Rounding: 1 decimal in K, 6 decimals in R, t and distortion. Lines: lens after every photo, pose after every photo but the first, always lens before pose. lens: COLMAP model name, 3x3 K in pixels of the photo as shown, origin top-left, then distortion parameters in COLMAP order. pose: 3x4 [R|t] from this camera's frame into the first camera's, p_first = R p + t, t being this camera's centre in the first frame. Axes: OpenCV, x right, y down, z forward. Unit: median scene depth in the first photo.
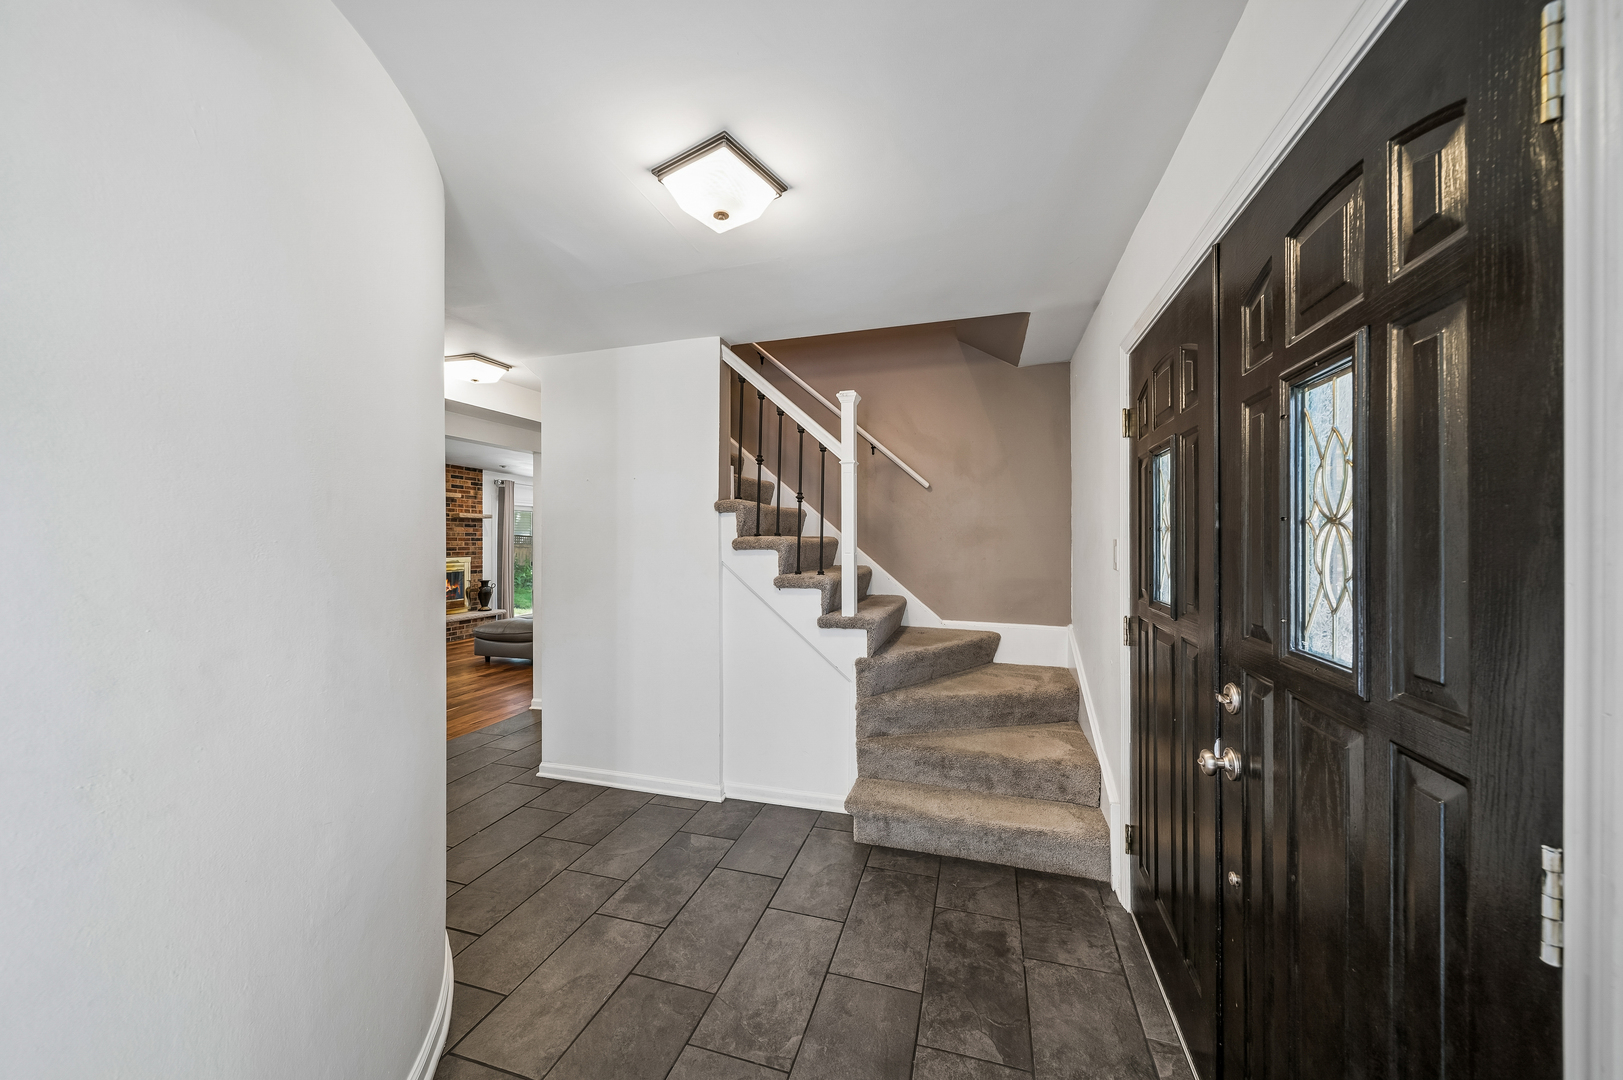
lens RADIAL K [[575.8, 0, 806.5], [0, 575.8, 539.3], [0, 0, 1]] dist [0.002924, -0.000893]
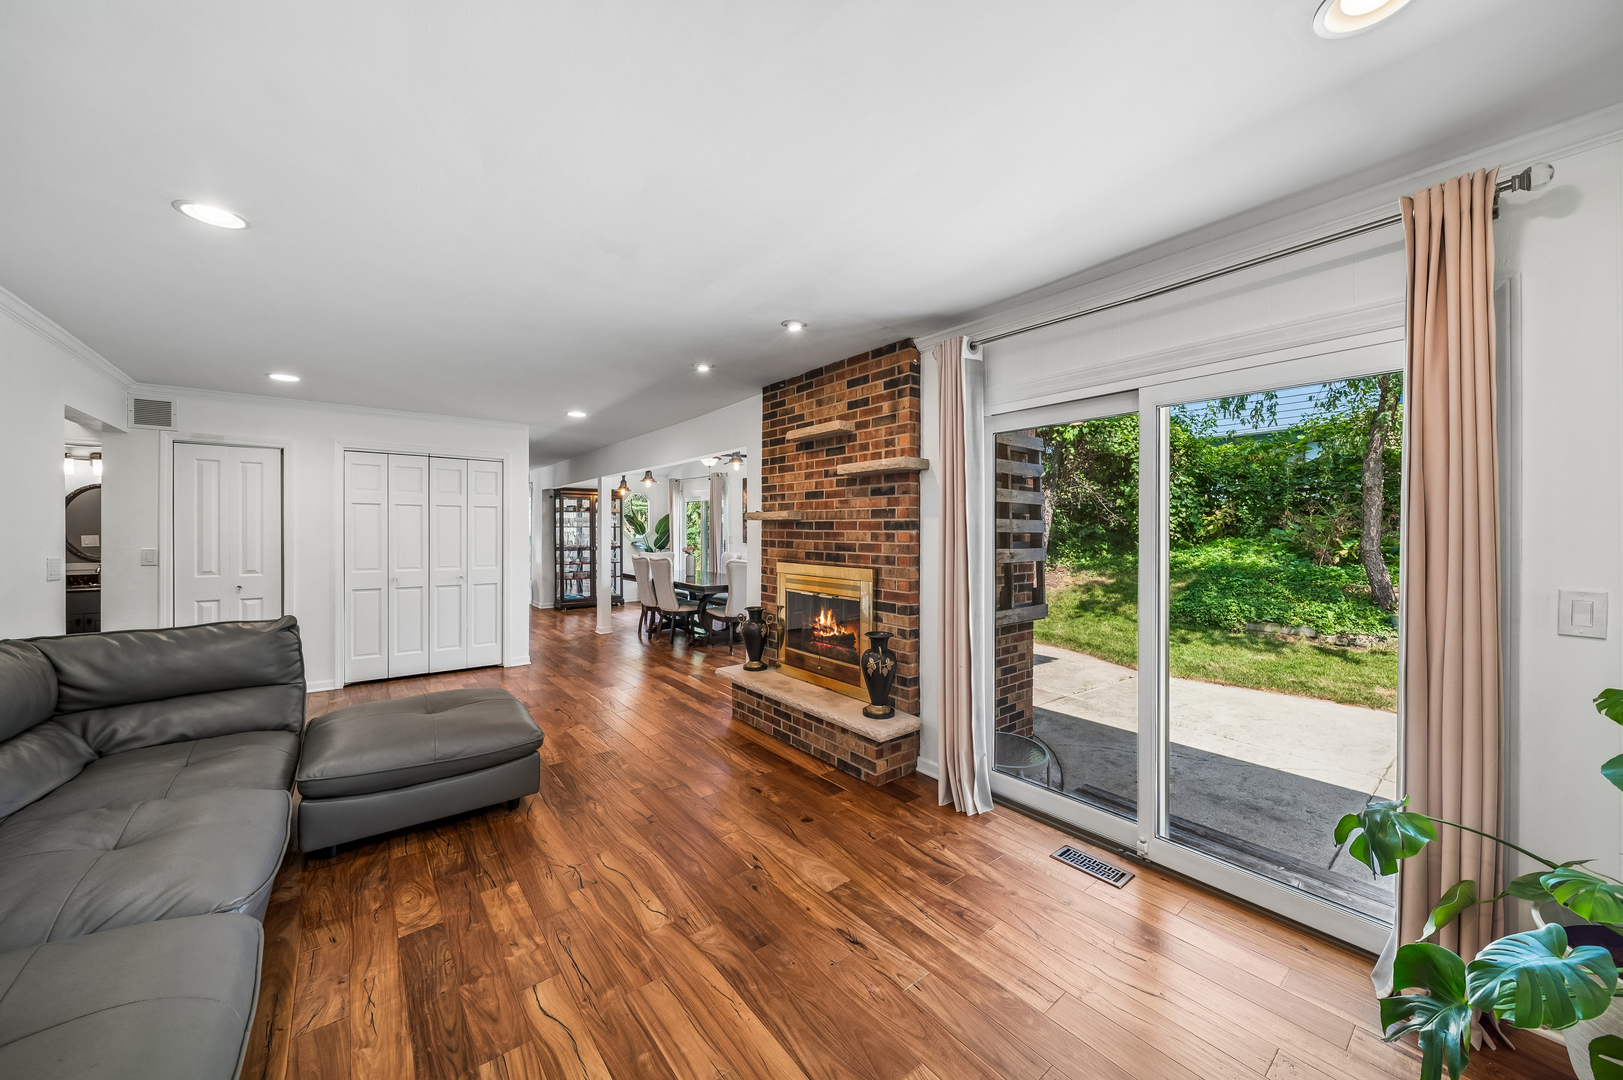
lens RADIAL K [[575.8, 0, 813.2], [0, 575.8, 527.6], [0, 0, 1]] dist [0.002924, -0.000893]
pose [[-0.556449, 0.000911, -0.830881, -0.222261], [0.002310, 0.999997, -0.000451, 0.001777], [0.830878, -0.002170, -0.556450, 1.176904]]
